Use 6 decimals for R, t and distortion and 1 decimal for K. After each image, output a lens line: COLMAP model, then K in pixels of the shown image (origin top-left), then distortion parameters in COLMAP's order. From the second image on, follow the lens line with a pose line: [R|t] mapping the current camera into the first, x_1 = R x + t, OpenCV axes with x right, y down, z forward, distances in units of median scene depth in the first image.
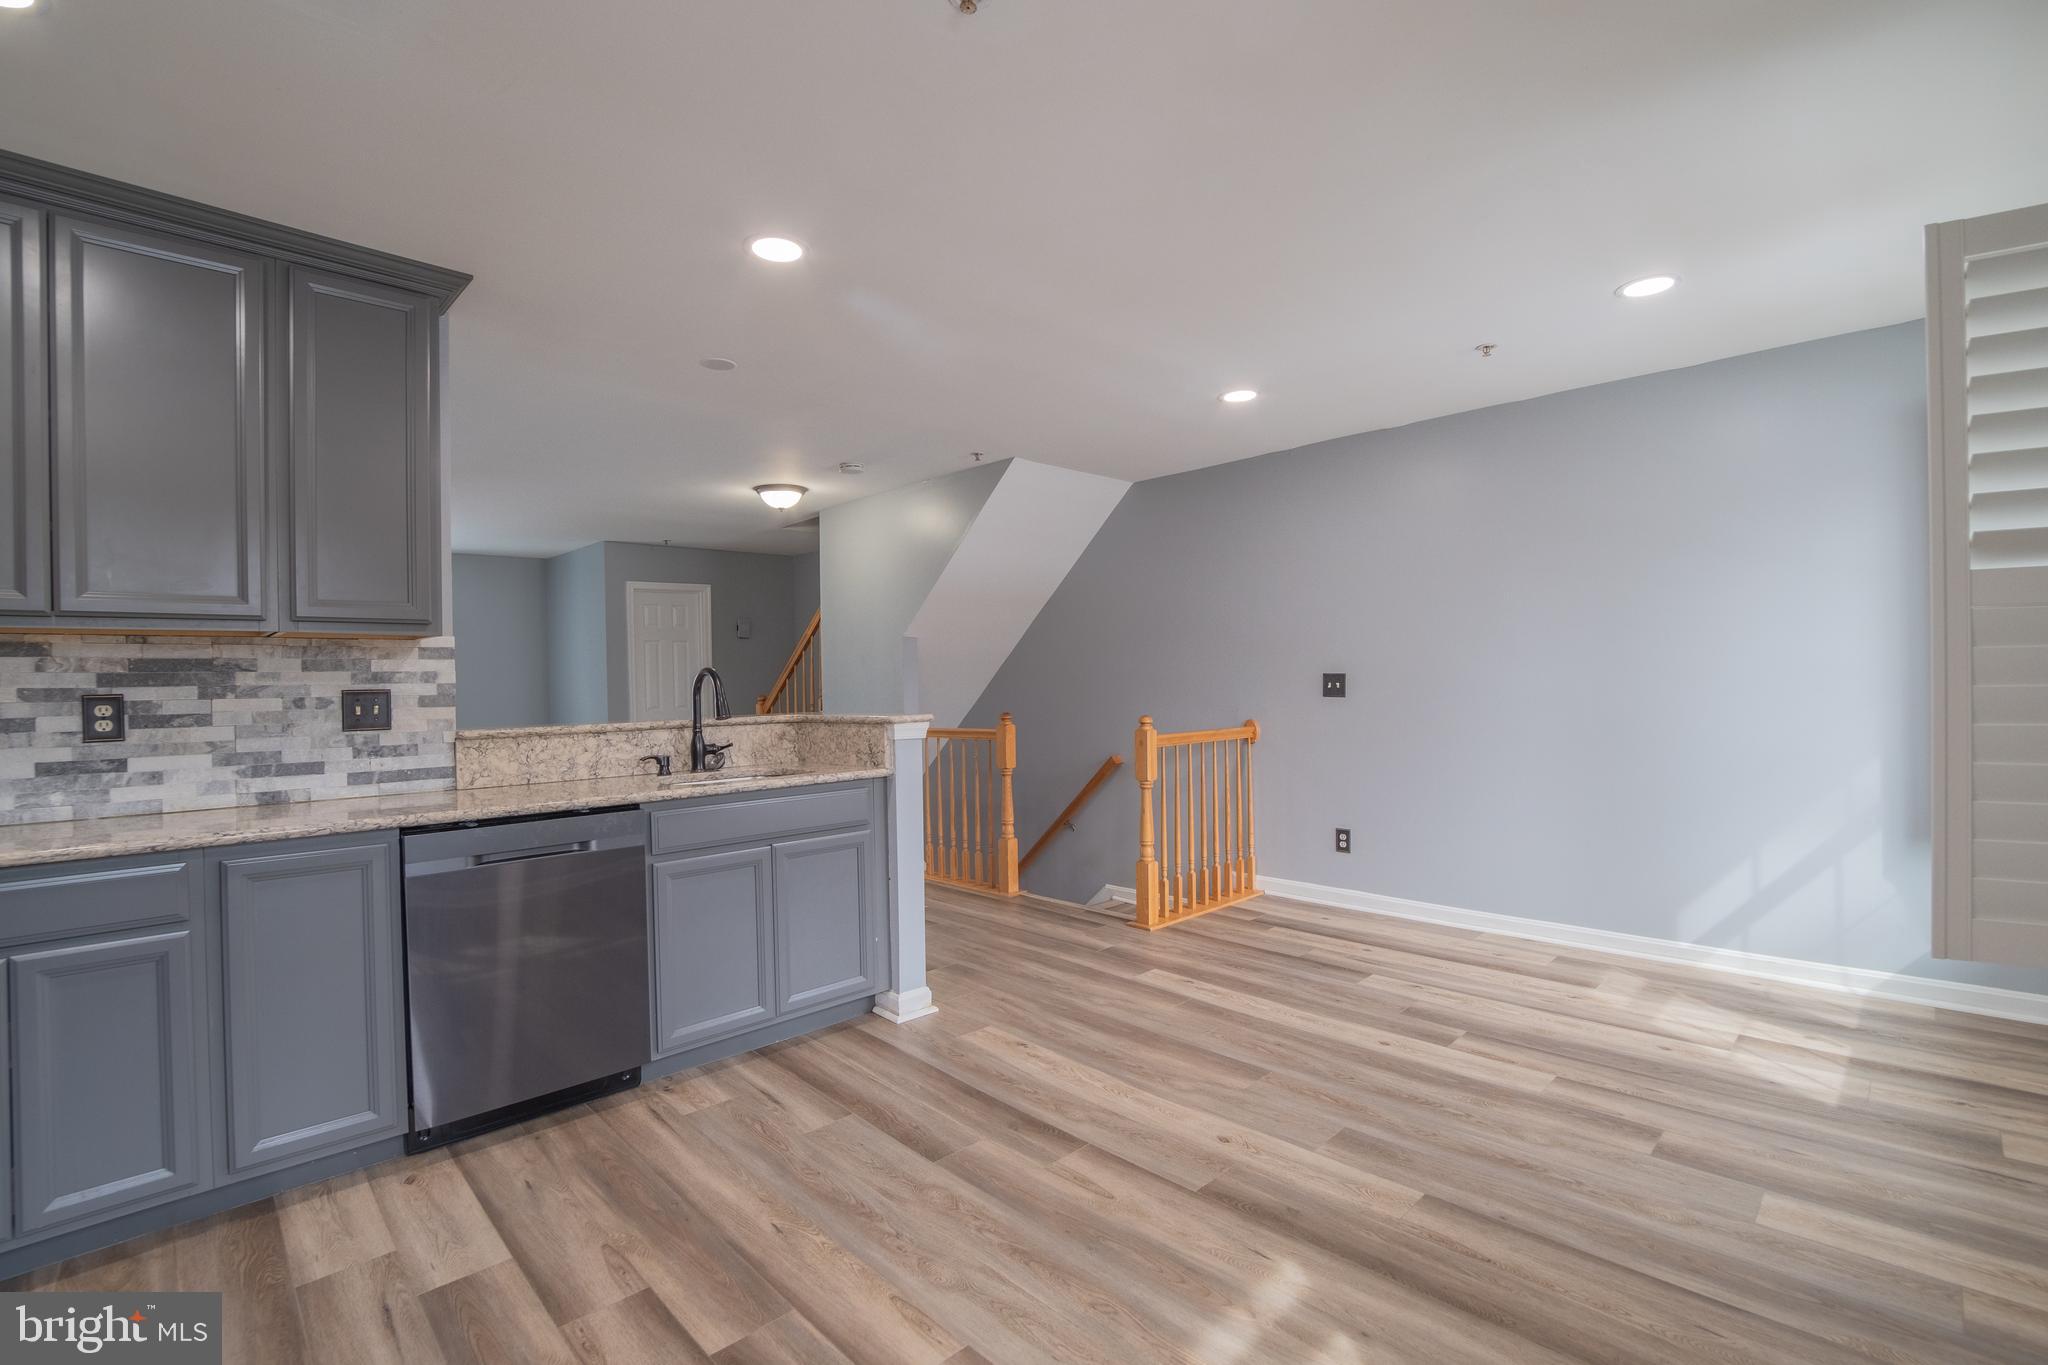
lens RADIAL K [[911.5, 0, 1015.1], [0, 911.5, 679.4], [0, 0, 1]] dist [-0.039211, 0.007802]
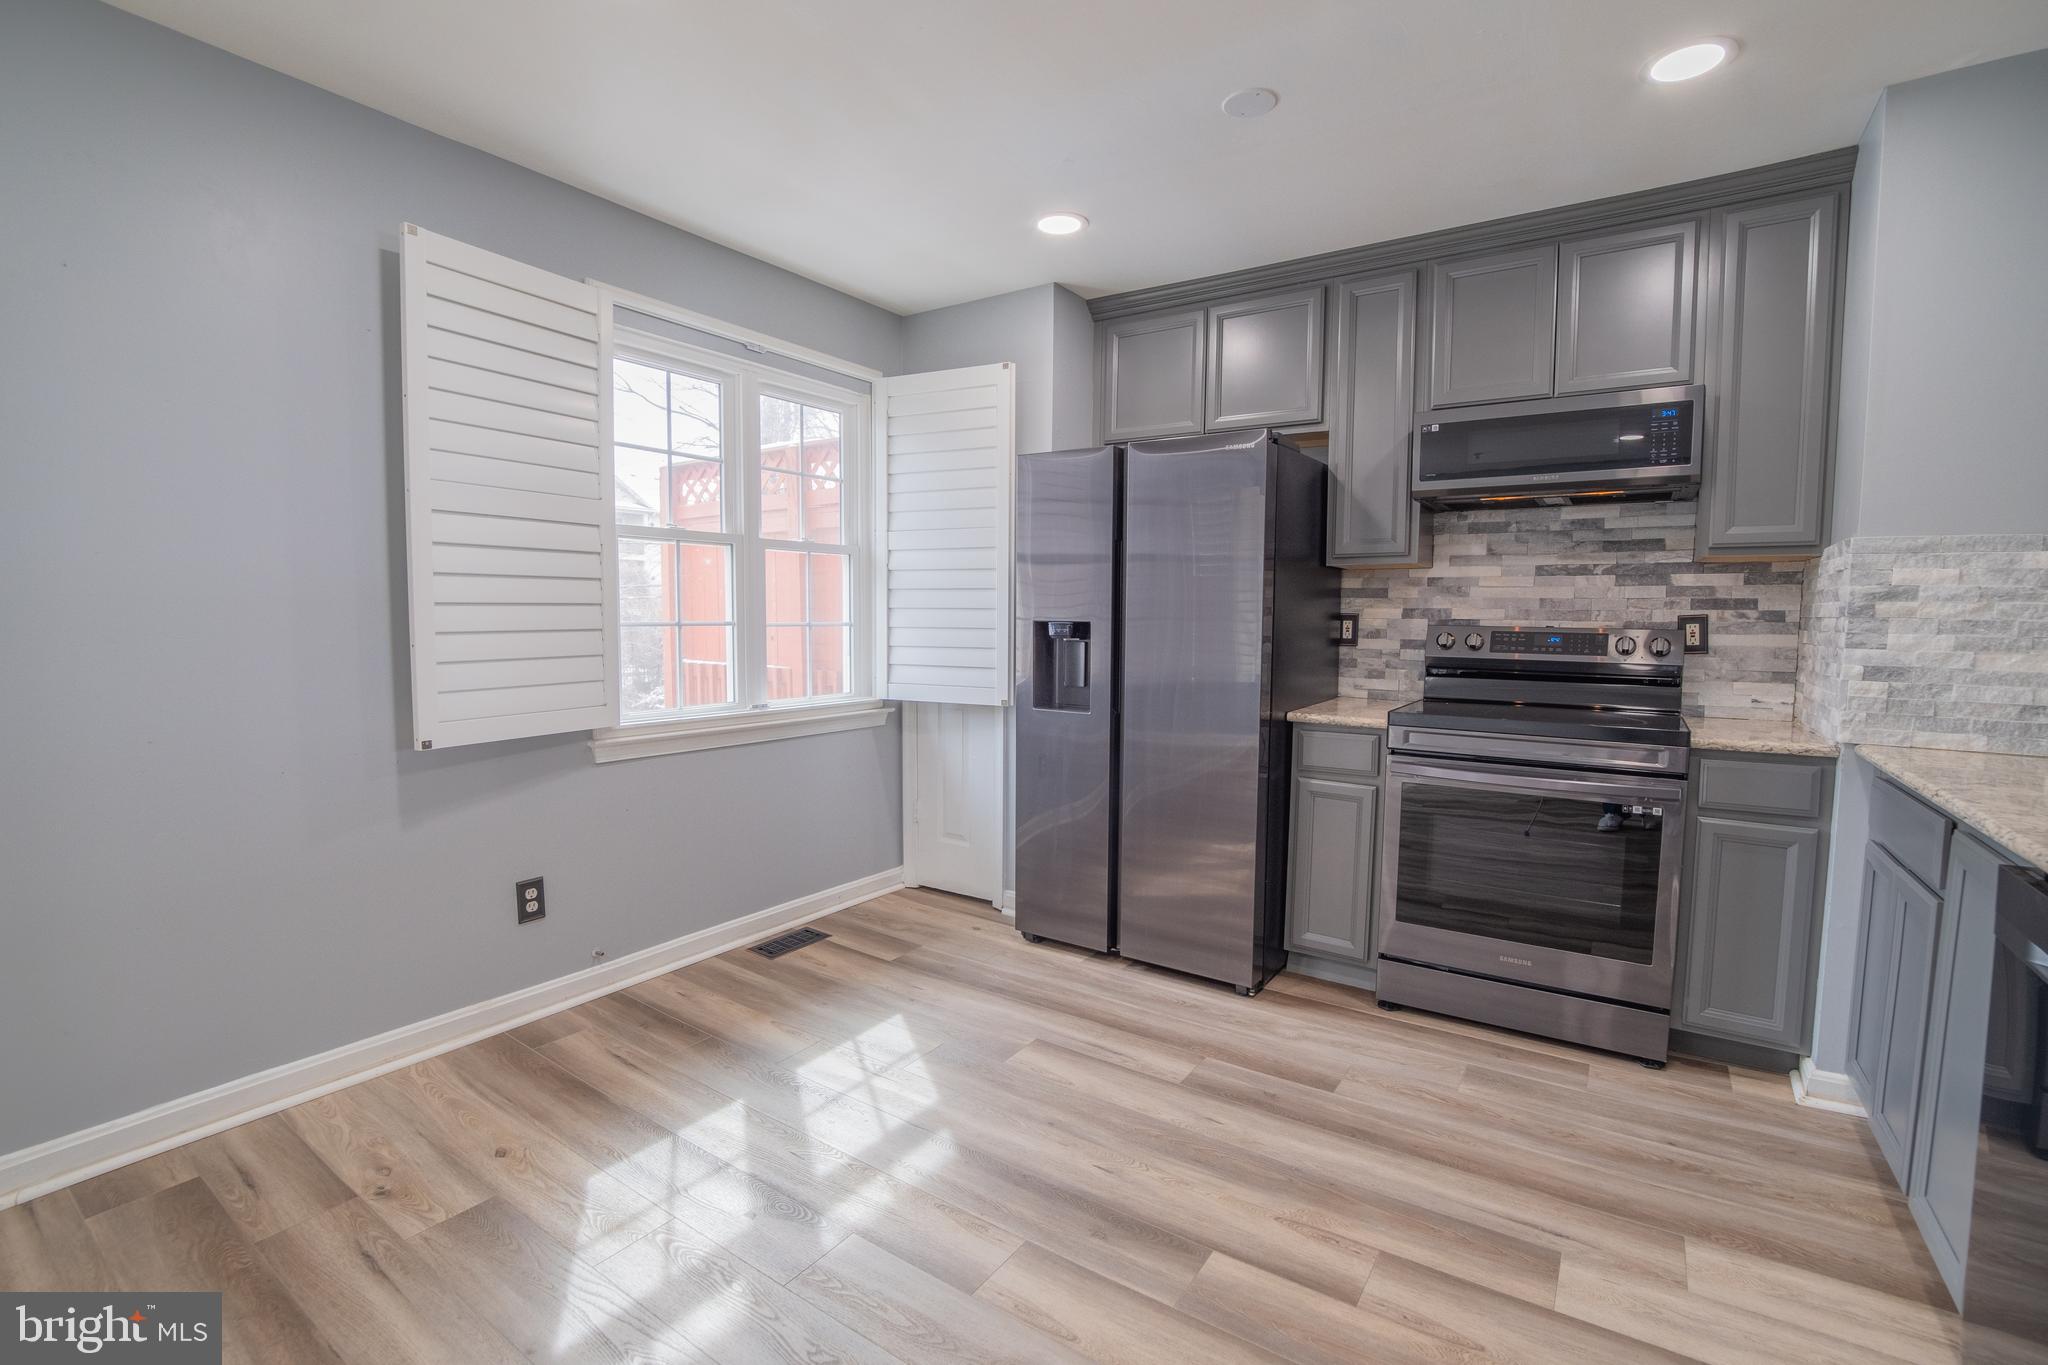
lens RADIAL K [[911.5, 0, 1015.1], [0, 911.5, 679.4], [0, 0, 1]] dist [-0.039211, 0.007802]
pose [[-0.980519, 0.026133, -0.194680, 0.041515], [0.011398, 0.997010, 0.076427, 0.003448], [0.196095, 0.072719, -0.977885, 1.099855]]
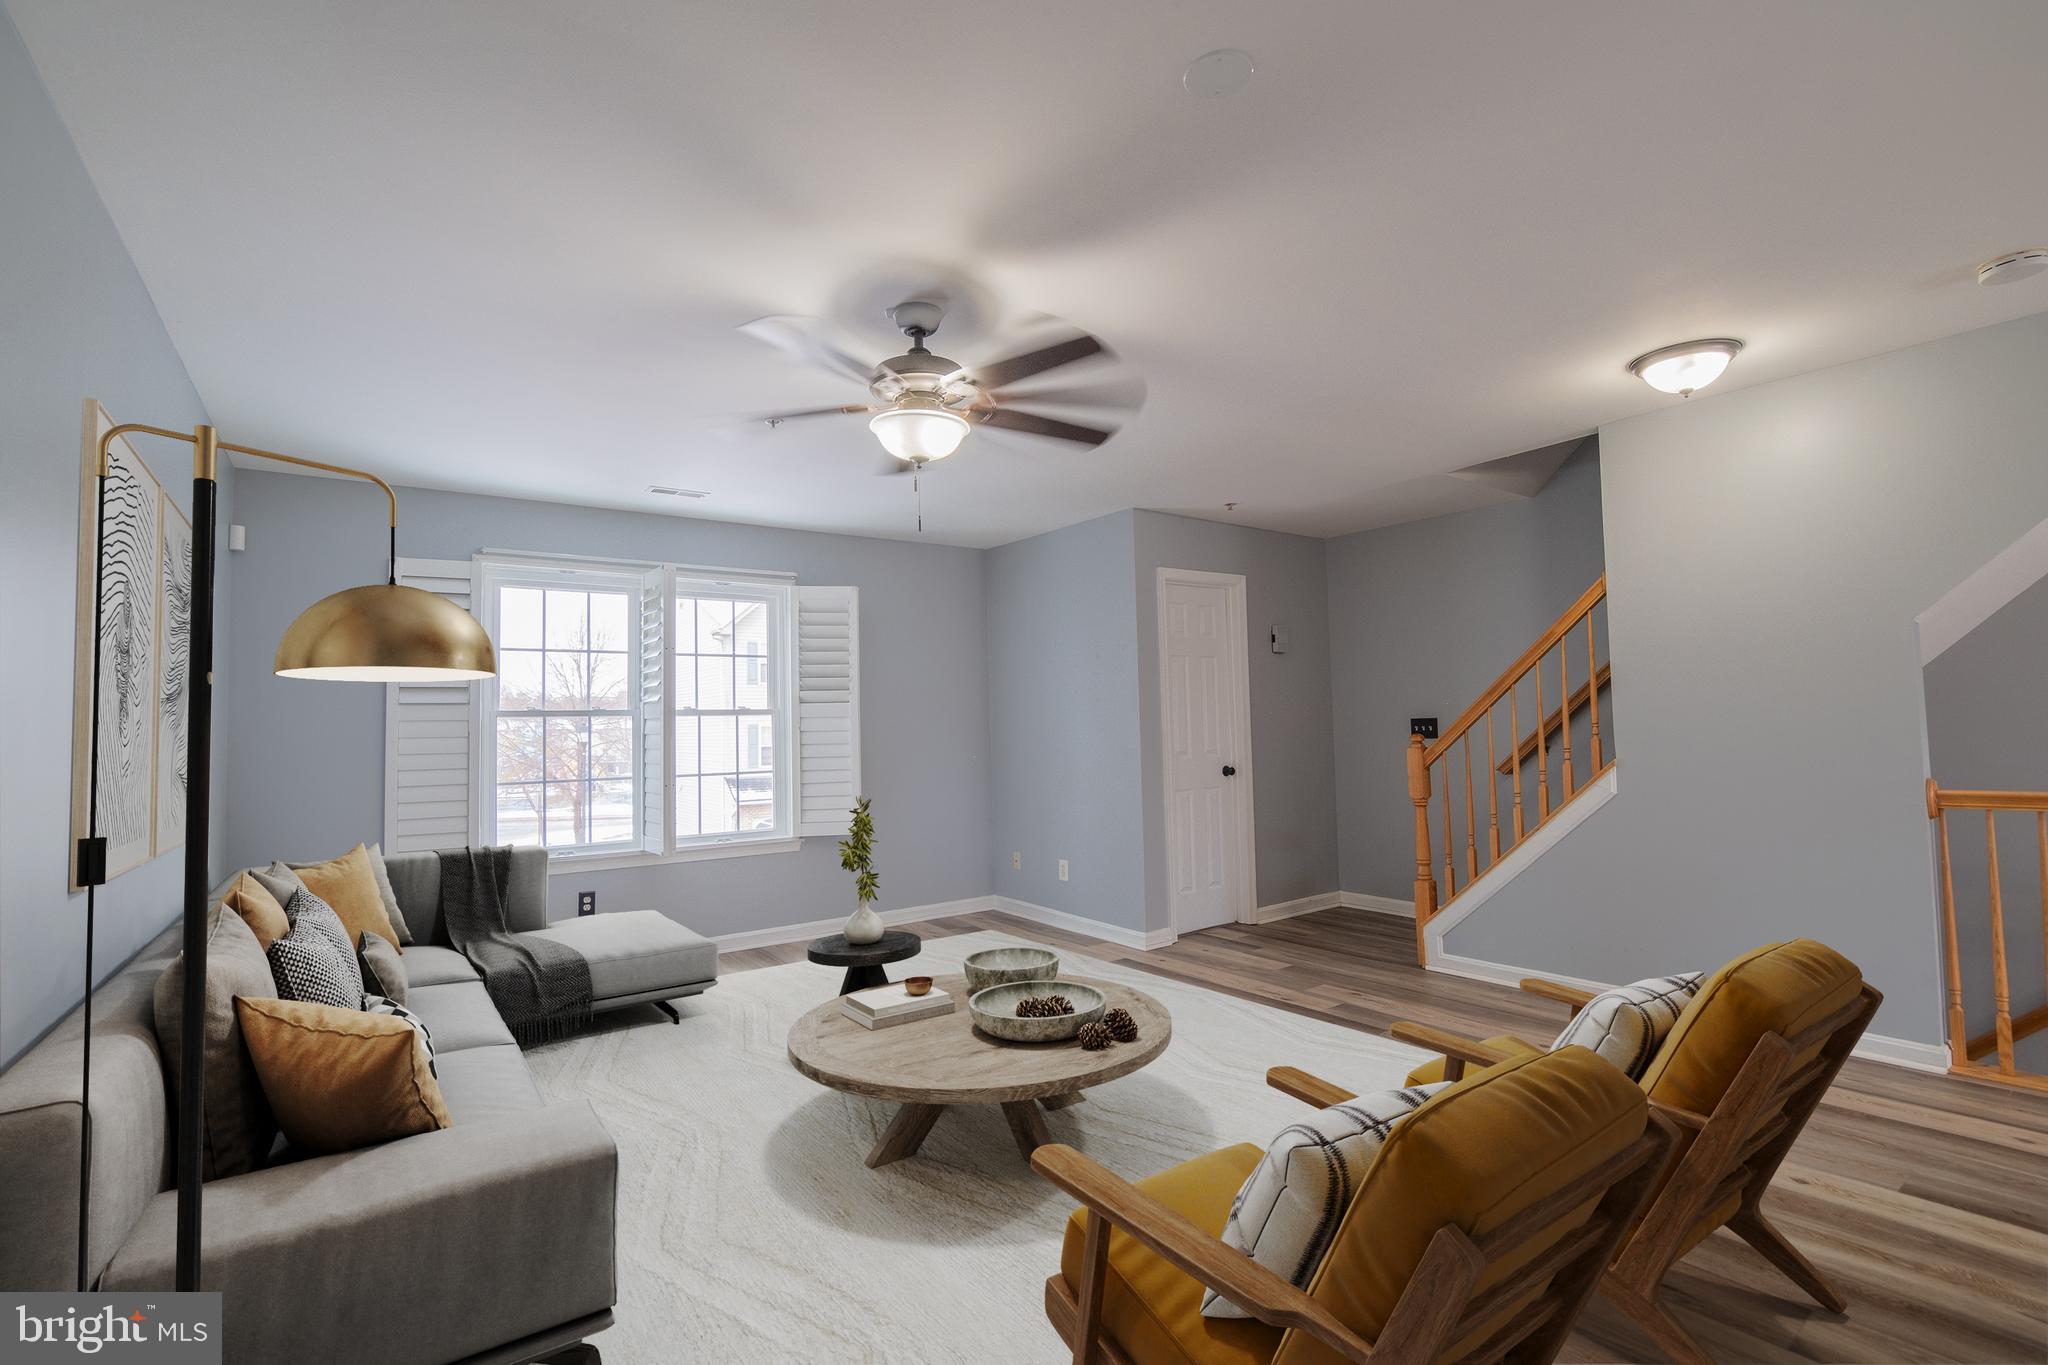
lens RADIAL K [[911.5, 0, 1015.1], [0, 911.5, 679.4], [0, 0, 1]] dist [-0.039211, 0.007802]
pose [[0.989248, -0.008948, -0.145971, -1.141577], [0.001791, 0.998793, -0.049084, 0.024269], [0.146234, 0.048295, 0.988070, 0.808716]]
